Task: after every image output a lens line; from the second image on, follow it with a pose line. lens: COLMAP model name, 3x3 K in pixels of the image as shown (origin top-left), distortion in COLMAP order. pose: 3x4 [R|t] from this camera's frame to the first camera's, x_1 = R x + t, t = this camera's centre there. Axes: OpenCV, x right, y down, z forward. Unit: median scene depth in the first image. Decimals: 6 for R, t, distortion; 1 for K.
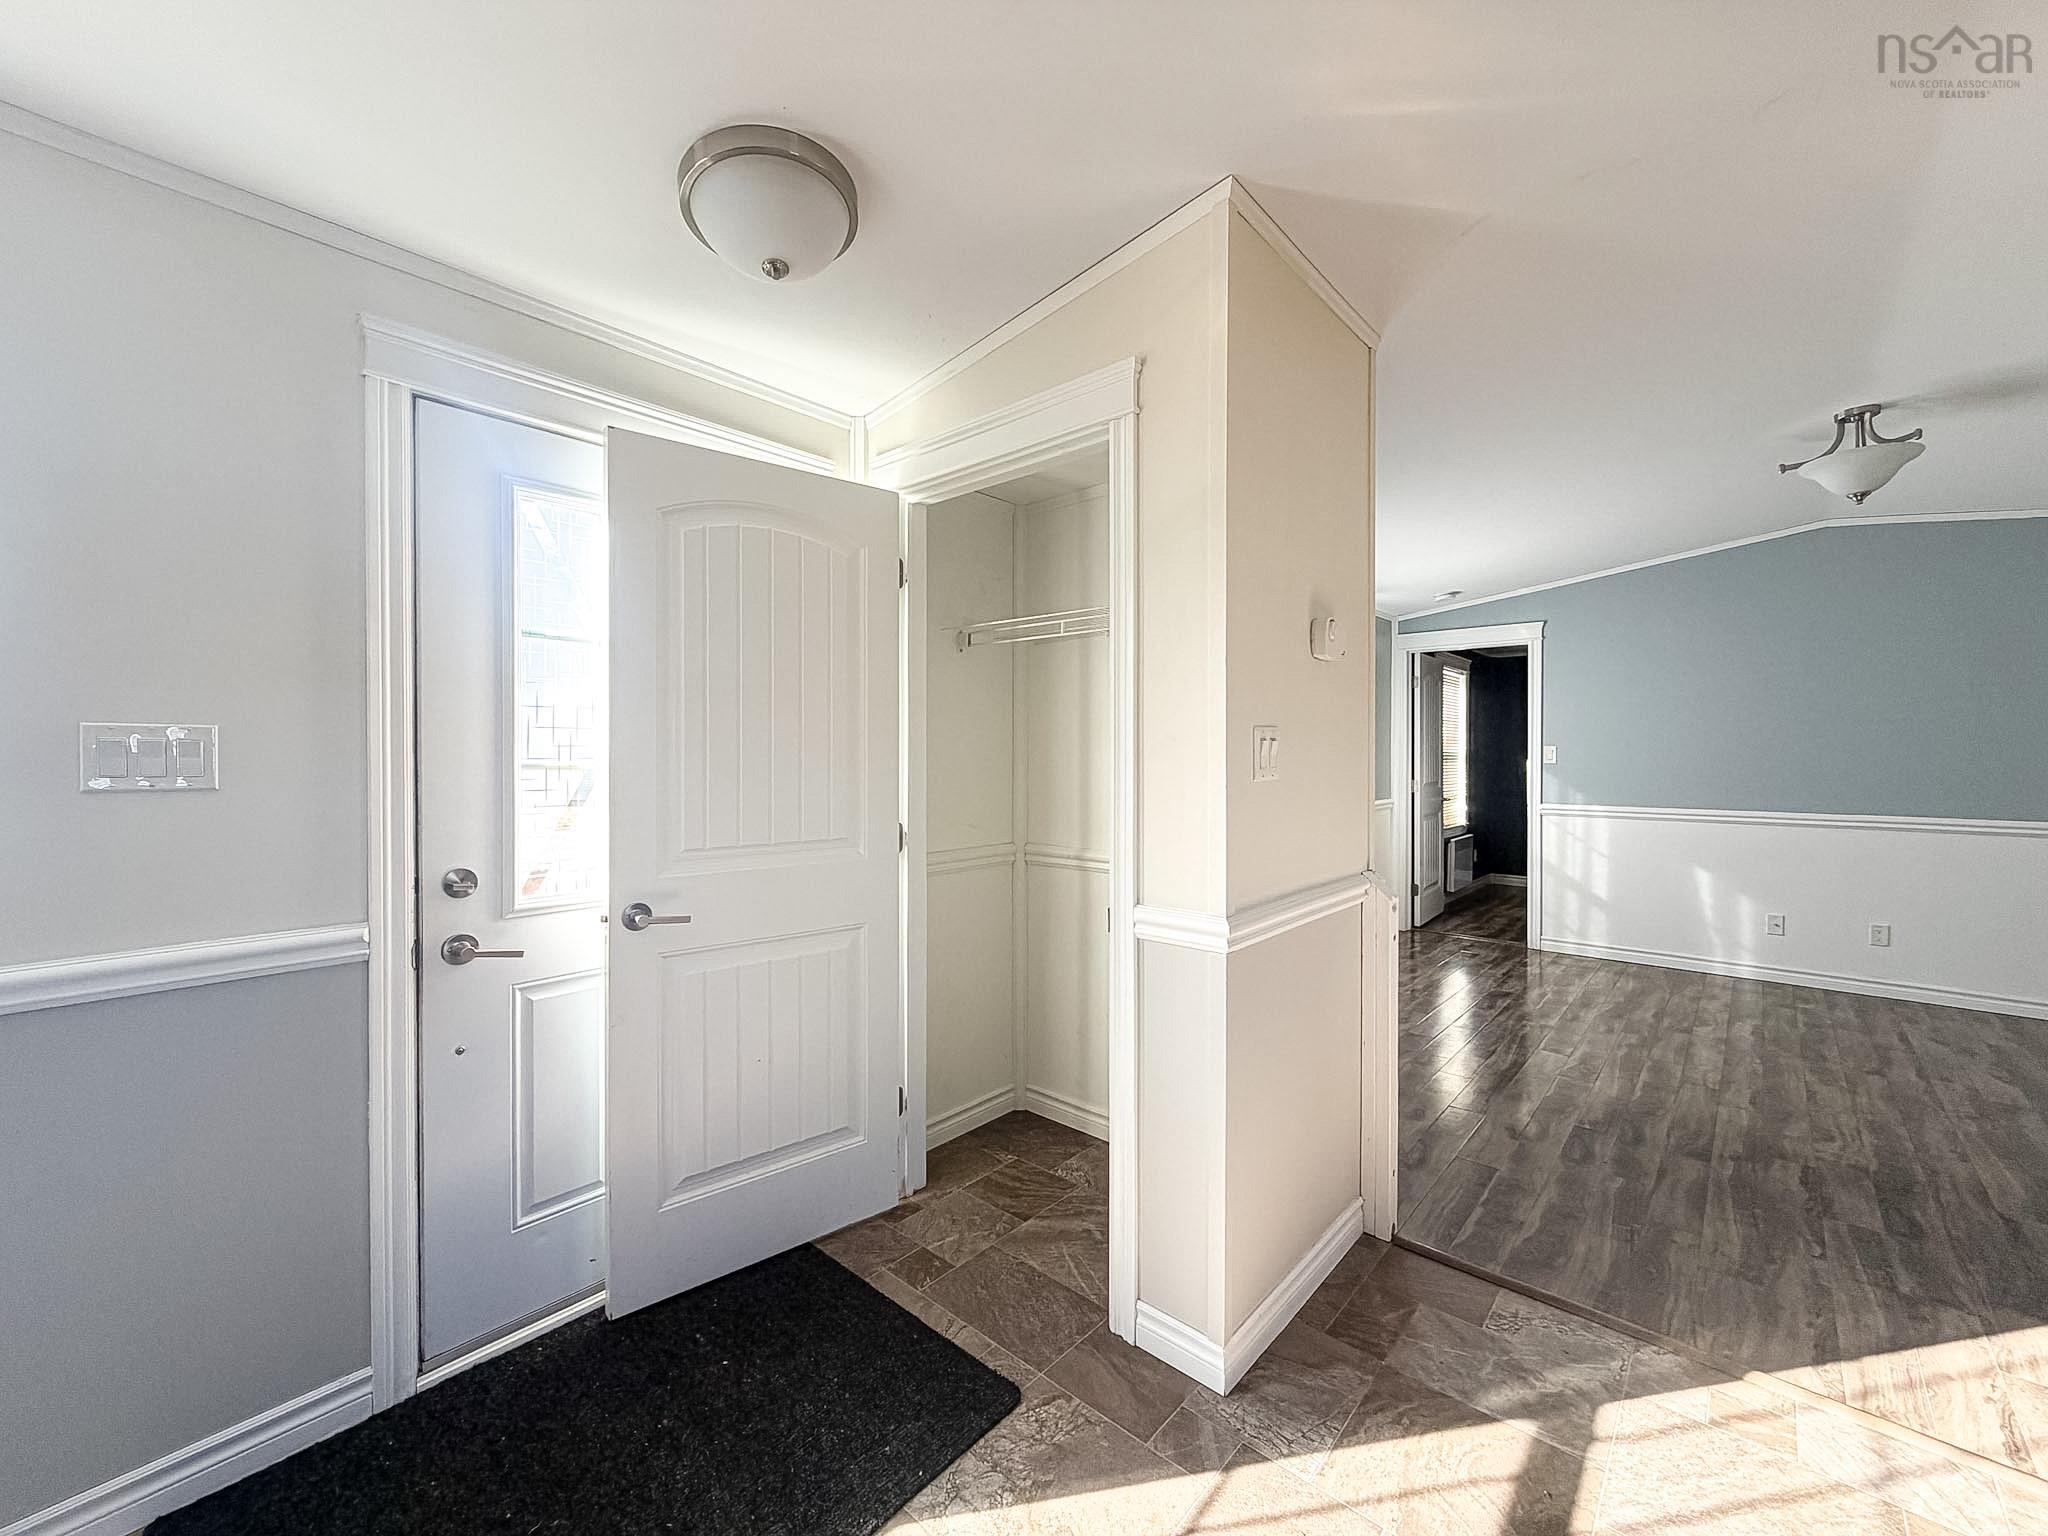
lens RADIAL K [[836.3, 0, 1022.3], [0, 836.3, 756.8], [0, 0, 1]] dist [-0.000397, -0.000101]
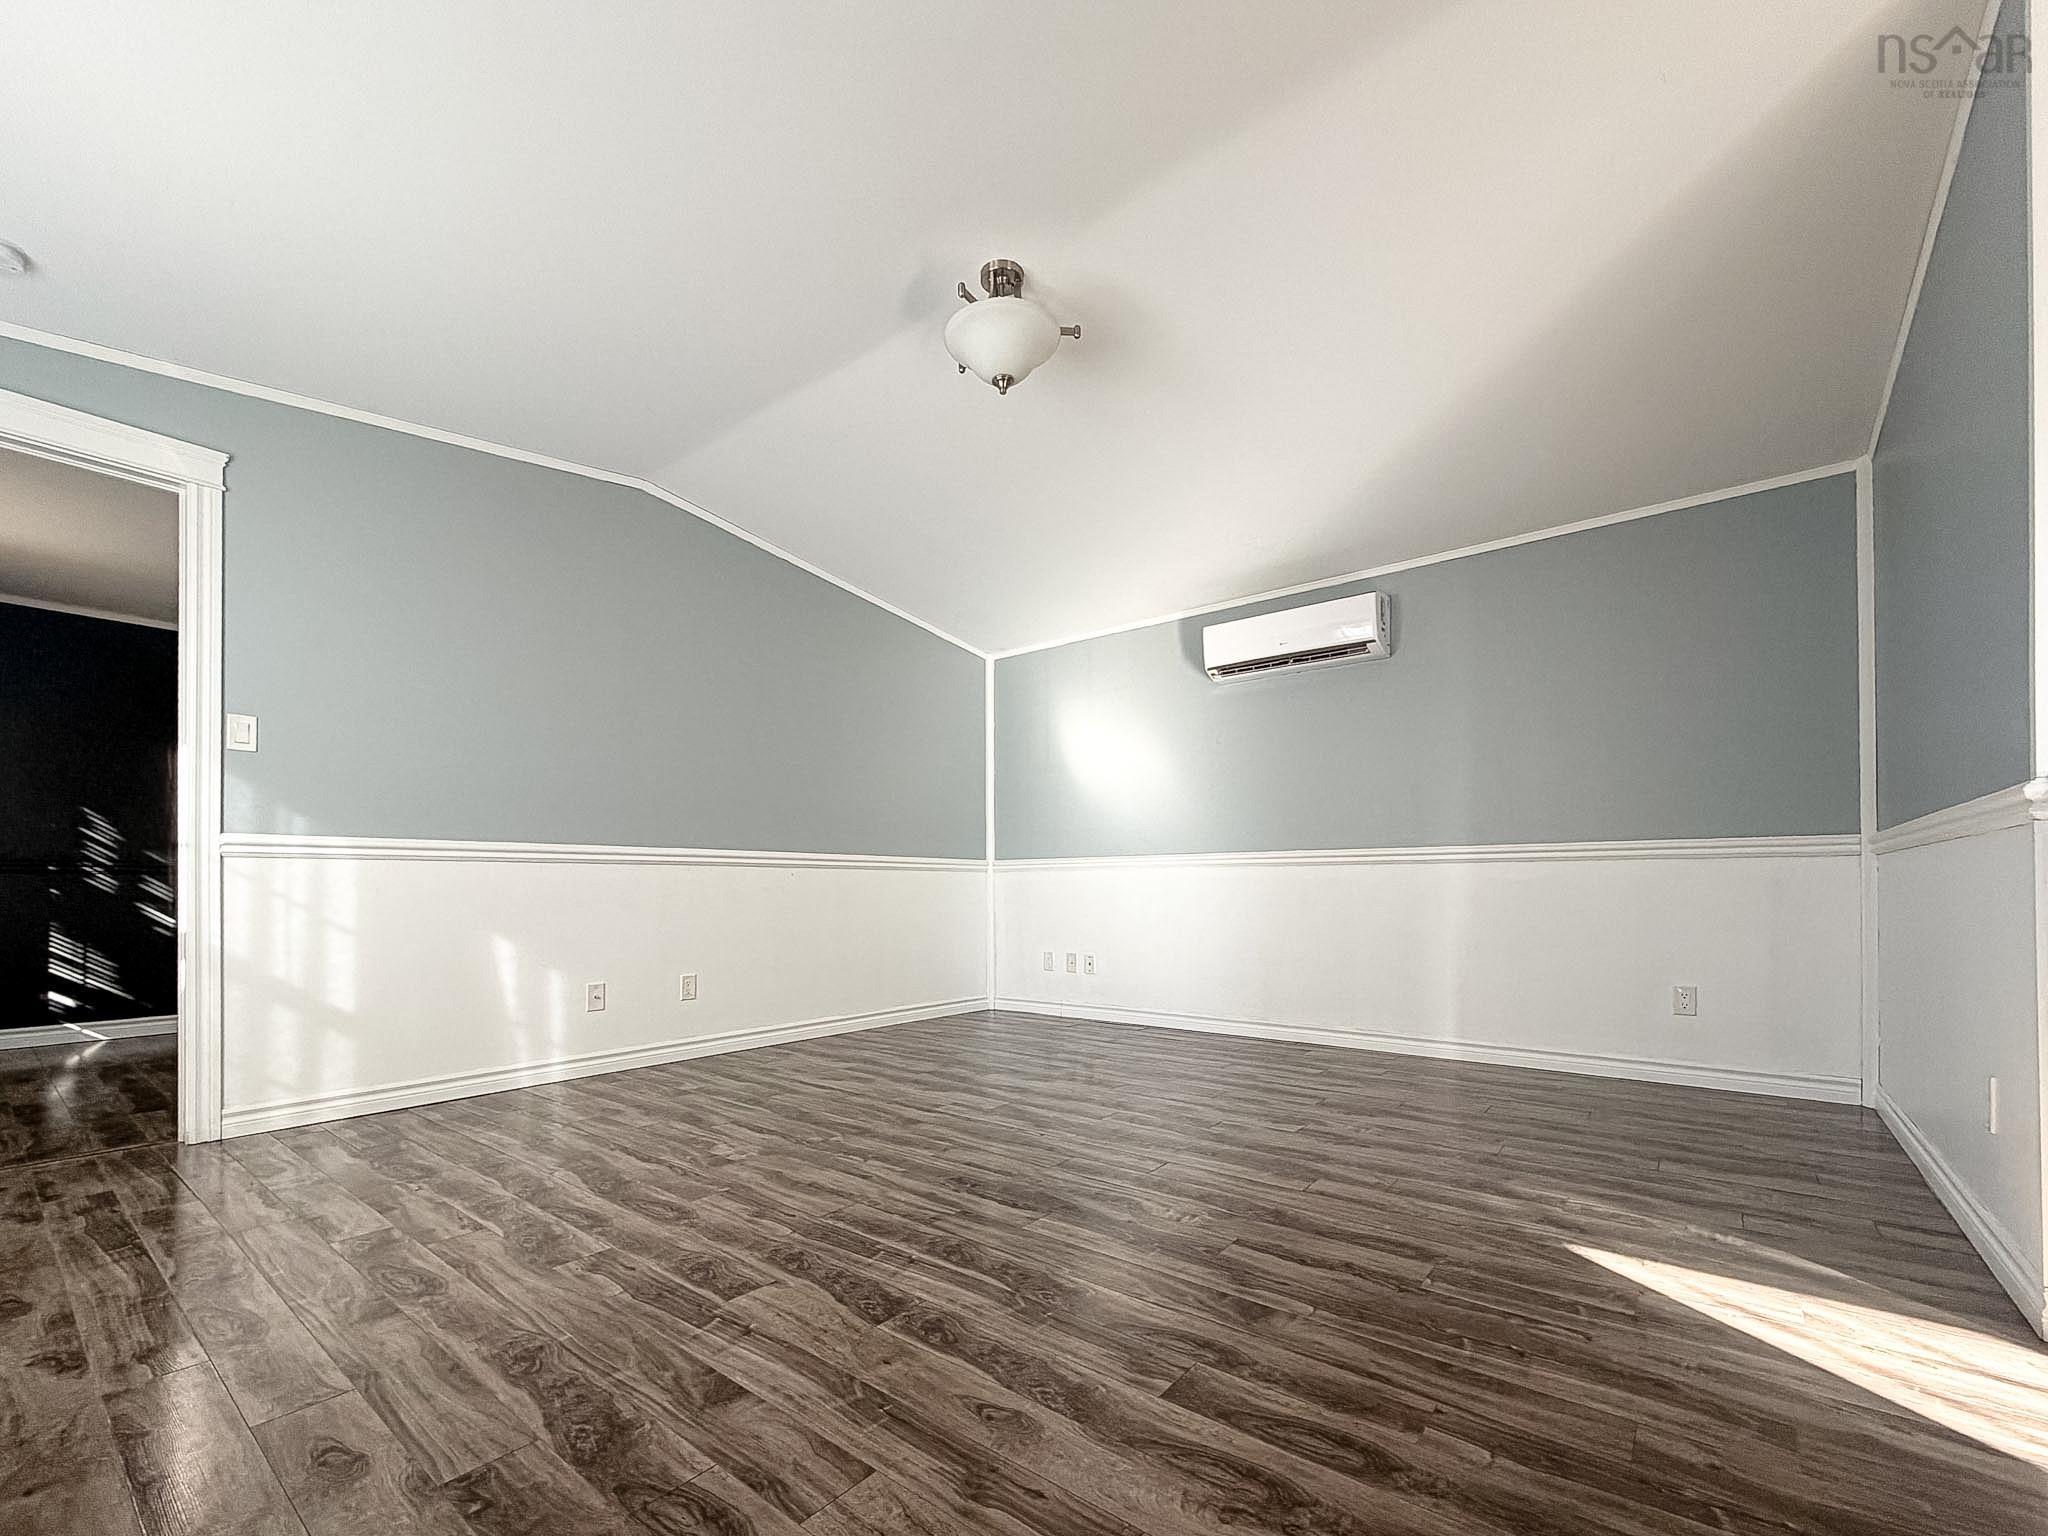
lens RADIAL K [[833.5, 0, 1023.6], [0, 833.5, 885.0], [0, 0, 1]] dist [-0.002249, -0.000291]
pose [[-0.054366, 0.003762, 0.998514, 0.149793], [0.009912, 0.999946, -0.003228, 0.112633], [-0.998472, 0.009722, -0.054400, 0.700897]]
